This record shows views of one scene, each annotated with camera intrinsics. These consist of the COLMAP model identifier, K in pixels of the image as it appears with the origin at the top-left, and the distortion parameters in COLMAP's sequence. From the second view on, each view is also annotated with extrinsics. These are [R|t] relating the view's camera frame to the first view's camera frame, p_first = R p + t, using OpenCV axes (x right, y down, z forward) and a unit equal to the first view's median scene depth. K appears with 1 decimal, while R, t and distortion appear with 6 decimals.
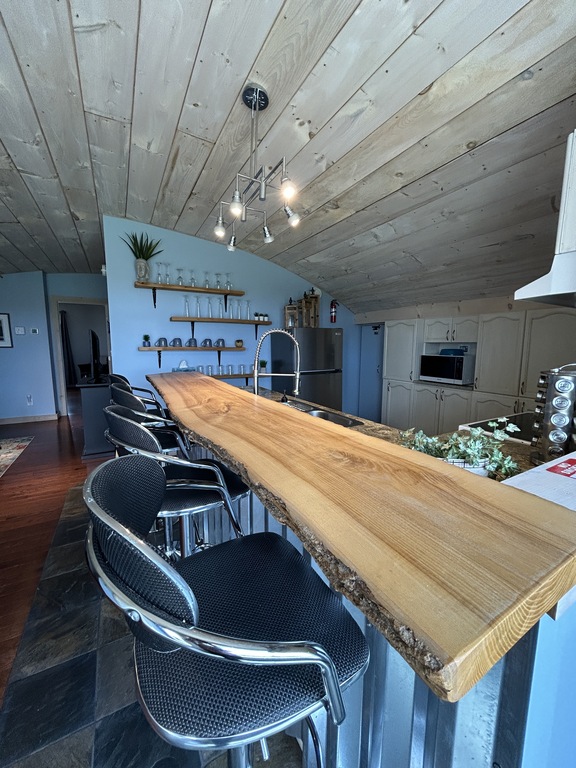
lens RADIAL K [[307.0, 0, 288.4], [0, 307.0, 384.4], [0, 0, 1]] dist [-0.003032, 0.000387]
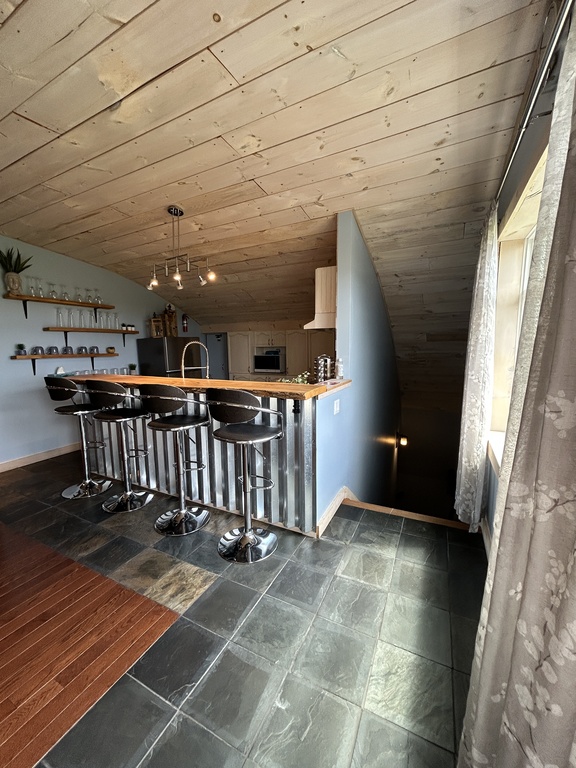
lens RADIAL K [[307.0, 0, 288.4], [0, 307.0, 384.4], [0, 0, 1]] dist [-0.003032, 0.000387]
pose [[0.831569, -0.082488, 0.549263, -0.274553], [0.088639, 0.995945, 0.015373, 0.039655], [-0.548304, 0.035902, 0.835508, -0.353360]]
